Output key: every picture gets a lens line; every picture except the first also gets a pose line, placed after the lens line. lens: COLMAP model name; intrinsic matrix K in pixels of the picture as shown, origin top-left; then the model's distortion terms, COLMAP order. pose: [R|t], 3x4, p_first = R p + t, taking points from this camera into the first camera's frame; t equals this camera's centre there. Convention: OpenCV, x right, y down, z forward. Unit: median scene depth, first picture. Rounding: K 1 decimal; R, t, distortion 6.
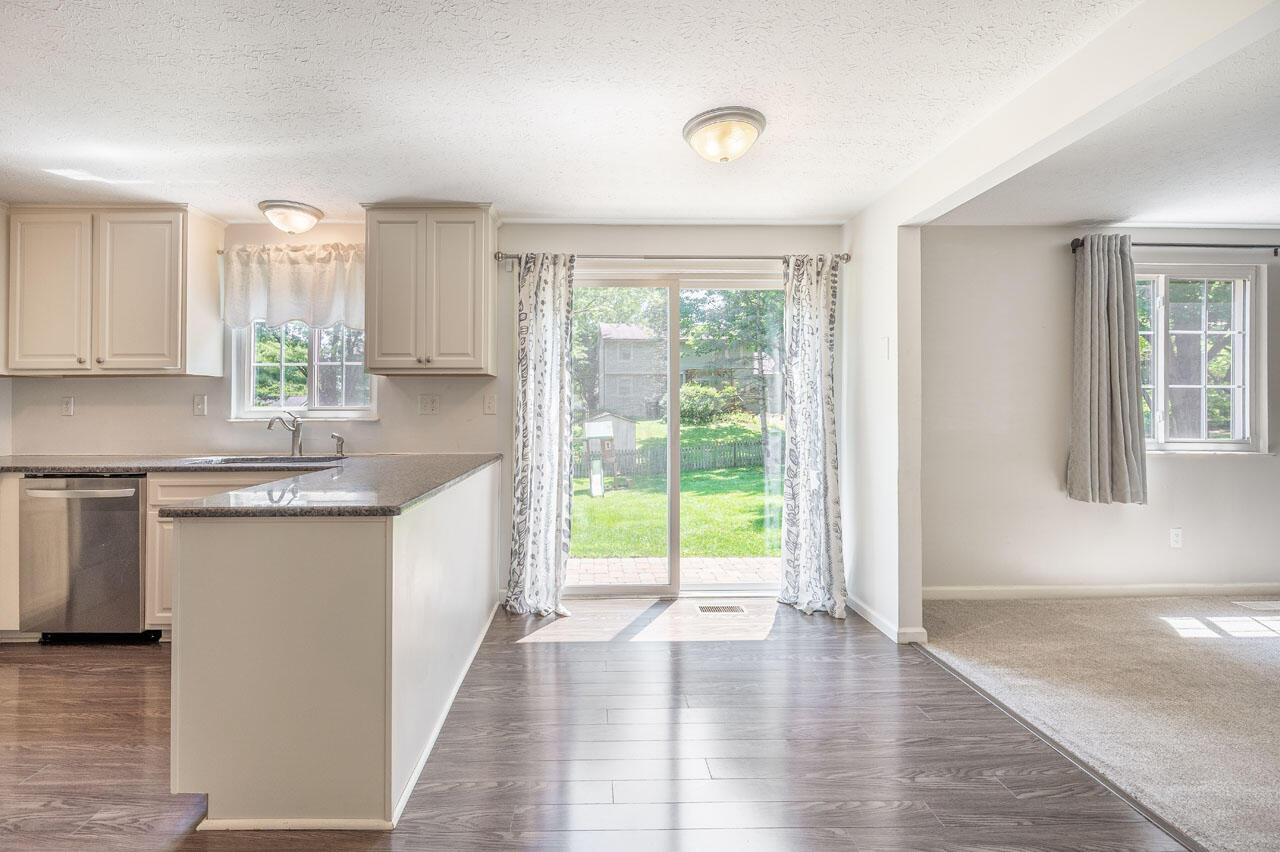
lens RADIAL K [[528.8, 0, 616.5], [0, 528.8, 406.2], [0, 0, 1]] dist [-0.009027, 0.000324]
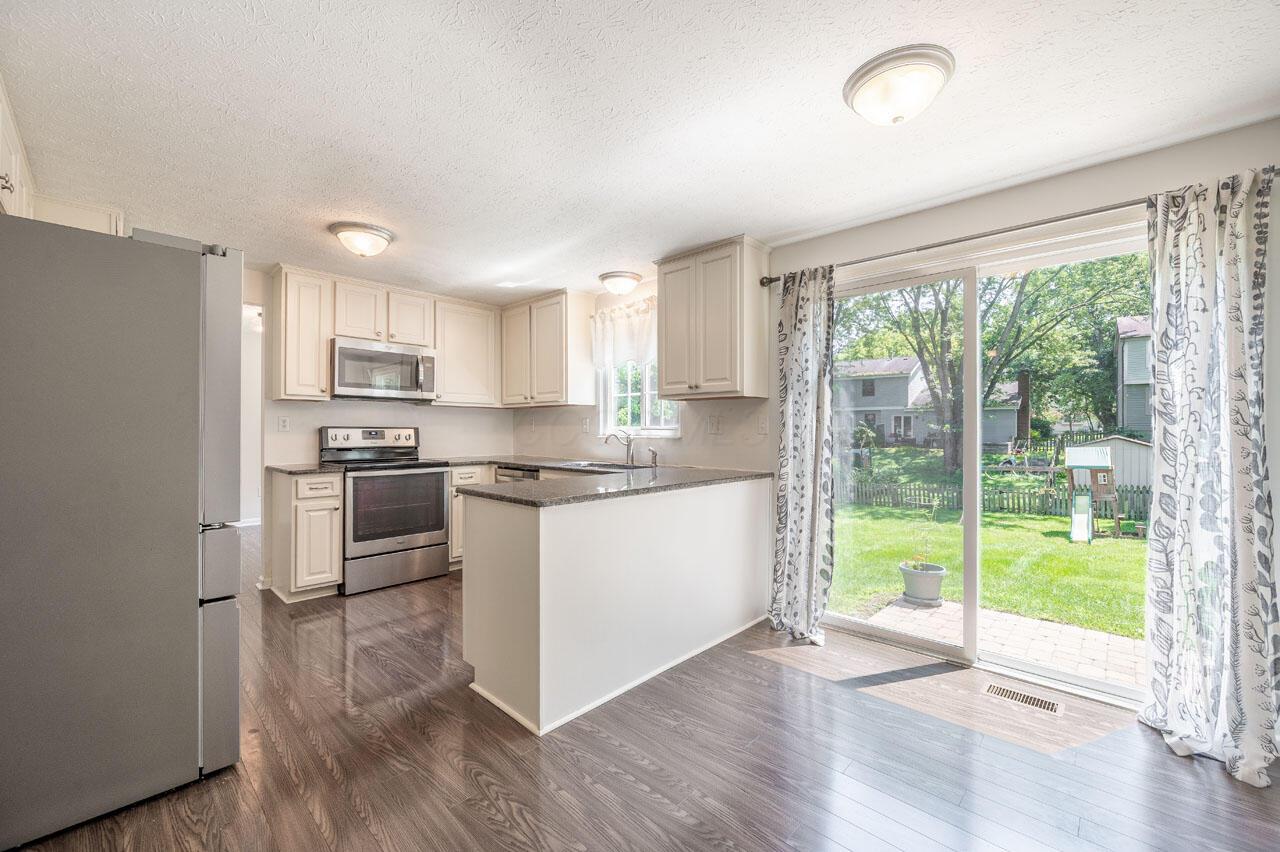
lens RADIAL K [[528.8, 0, 645.1], [0, 528.8, 430.0], [0, 0, 1]] dist [-0.009027, 0.000324]
pose [[0.706184, 0.005853, -0.708004, 0.349860], [0.000948, 0.999957, 0.009213, -0.002440], [0.708028, -0.007177, 0.706148, 0.101282]]
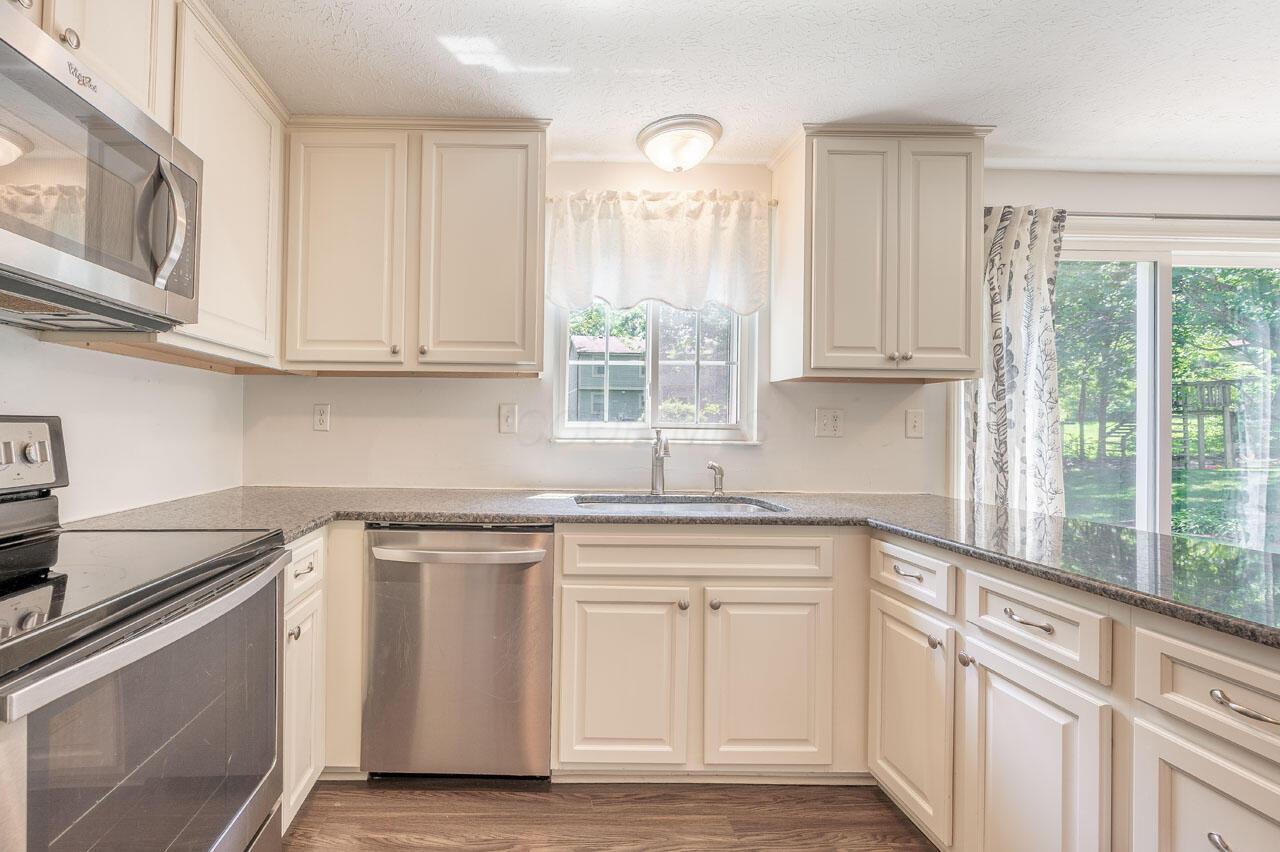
lens RADIAL K [[558.3, 0, 601.7], [0, 558.3, 415.1], [0, 0, 1]] dist [-0.007526, 0.001378]
pose [[0.999709, 0.015369, -0.018570, -0.673655], [-0.015597, 0.999804, -0.012178, 0.000791], [0.018379, 0.012464, 0.999753, 0.265623]]
